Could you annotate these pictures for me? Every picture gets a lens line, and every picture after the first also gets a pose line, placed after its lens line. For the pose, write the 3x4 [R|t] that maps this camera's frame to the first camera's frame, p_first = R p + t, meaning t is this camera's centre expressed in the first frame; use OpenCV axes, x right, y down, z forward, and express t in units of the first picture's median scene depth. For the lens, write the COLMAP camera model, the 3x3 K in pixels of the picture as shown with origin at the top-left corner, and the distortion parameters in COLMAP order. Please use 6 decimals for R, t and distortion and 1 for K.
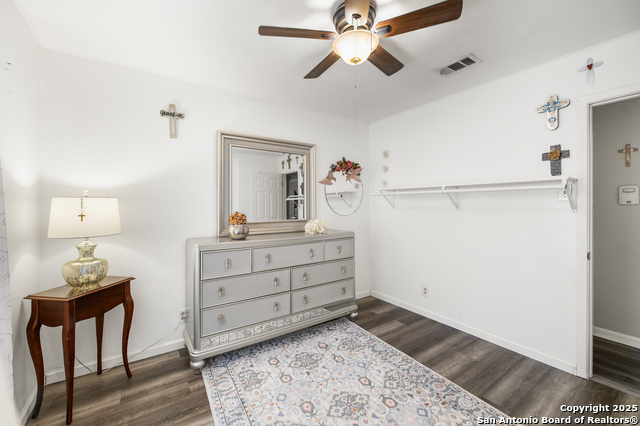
lens RADIAL K [[259.7, 0, 314.5], [0, 259.7, 204.8], [0, 0, 1]] dist [-0.001149, -0.000138]
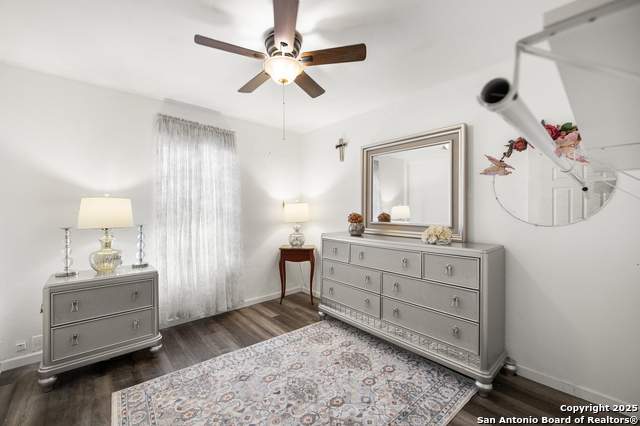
lens RADIAL K [[259.7, 0, 315.9], [0, 259.7, 210.4], [0, 0, 1]] dist [-0.001149, -0.000138]
pose [[0.130165, 0.000653, -0.991492, 0.904337], [-0.008427, 0.999964, -0.000448, 0.019468], [0.991456, 0.008414, 0.130166, 0.681431]]
